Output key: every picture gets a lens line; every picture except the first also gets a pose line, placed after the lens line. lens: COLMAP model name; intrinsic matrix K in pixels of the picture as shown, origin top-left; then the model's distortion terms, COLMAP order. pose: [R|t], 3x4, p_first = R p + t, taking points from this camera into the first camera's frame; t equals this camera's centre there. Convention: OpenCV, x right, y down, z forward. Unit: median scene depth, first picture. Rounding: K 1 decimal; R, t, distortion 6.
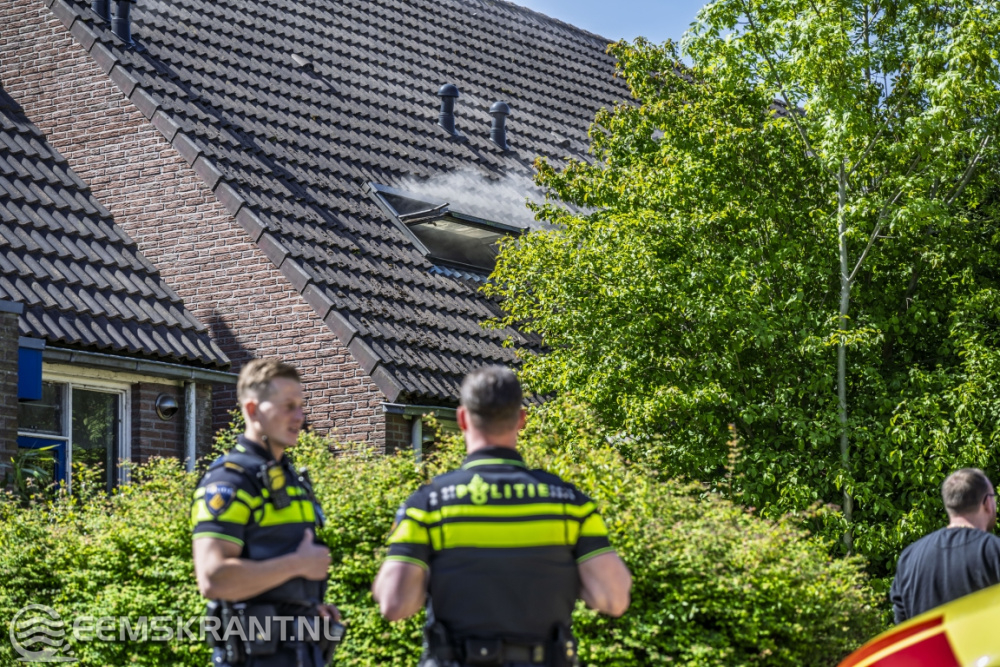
lens RADIAL K [[2706.4, 0, 476.8], [0, 2706.4, 333.7], [0, 0, 1]] dist [0.099803, 0.407033]
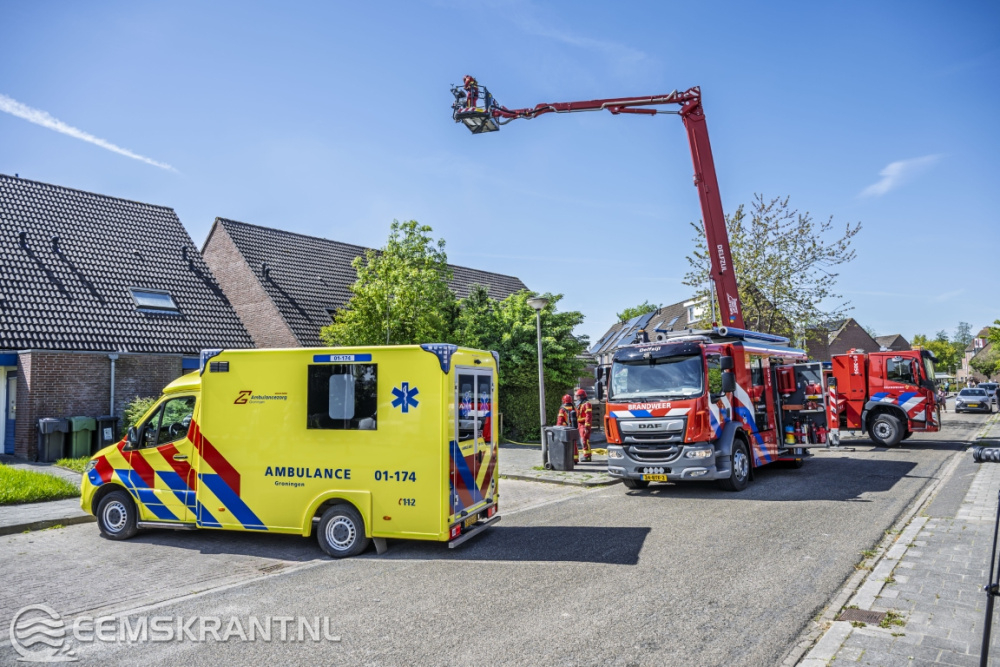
lens RADIAL K [[697.0, 0, 508.1], [0, 697.0, 333.2], [0, 0, 1]] dist [-0.029010, 0.075013]
pose [[0.999762, -0.014987, -0.015865, 0.321445], [0.015805, 0.998482, 0.052767, -0.074596], [0.015051, -0.053005, 0.998481, -0.220549]]
